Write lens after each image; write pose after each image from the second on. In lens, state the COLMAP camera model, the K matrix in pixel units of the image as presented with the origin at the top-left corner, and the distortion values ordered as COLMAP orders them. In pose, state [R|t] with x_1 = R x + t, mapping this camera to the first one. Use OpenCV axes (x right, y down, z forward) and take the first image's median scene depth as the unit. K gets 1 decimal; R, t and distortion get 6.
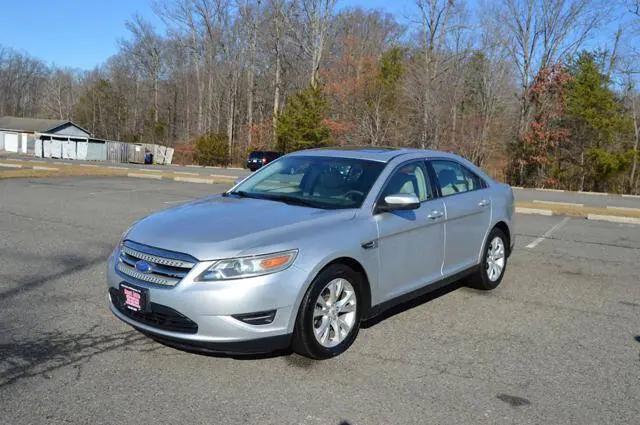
lens RADIAL K [[548.8, 0, 324.9], [0, 548.8, 220.4], [0, 0, 1]] dist [-0.082536, 0.011942]
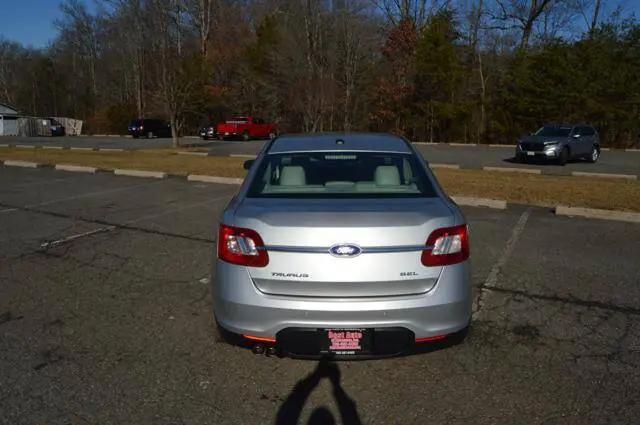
lens RADIAL K [[496.0, 0, 324.5], [0, 496.0, 209.2], [0, 0, 1]] dist [-0.096544, 0.035790]
pose [[0.998376, -0.050384, 0.026578, 0.181544], [0.048535, 0.996629, 0.066138, 0.004364], [-0.029821, -0.064740, 0.997456, 0.010517]]
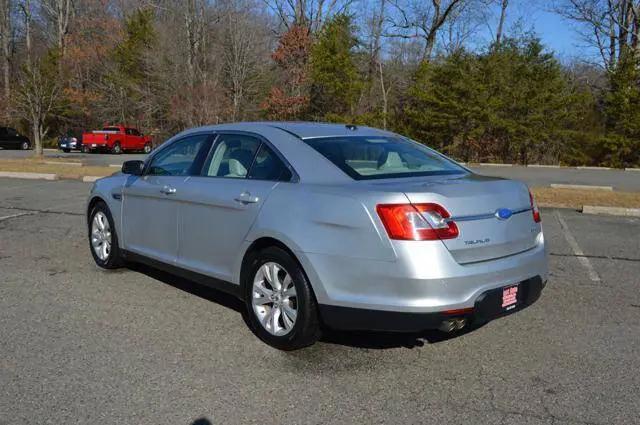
lens RADIAL K [[600.0, 0, 323.7], [0, 600.0, 211.0], [0, 0, 1]] dist [-0.066101, 0.000000]
pose [[0.972204, -0.052368, 0.228206, 0.169054], [0.049200, 0.998598, 0.019553, 0.016147], [-0.228909, -0.007782, 0.973417, -0.043465]]
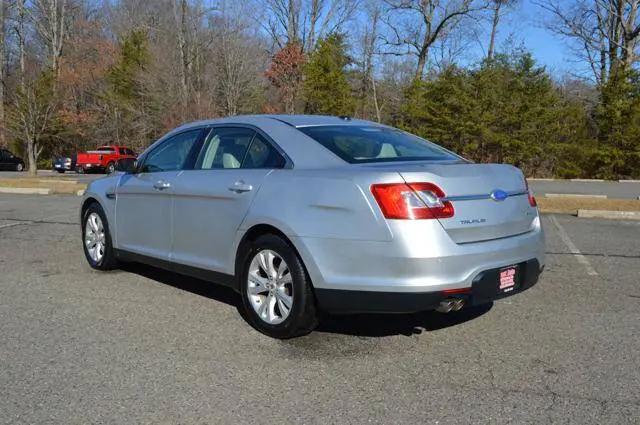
lens RADIAL K [[600.0, 0, 323.0], [0, 600.0, 212.6], [0, 0, 1]] dist [-0.066101, 0.000000]
pose [[0.969887, -0.059523, 0.236172, 0.169008], [0.063922, 0.997894, -0.011005, 0.020304], [-0.235019, 0.025770, 0.971649, -0.043000]]
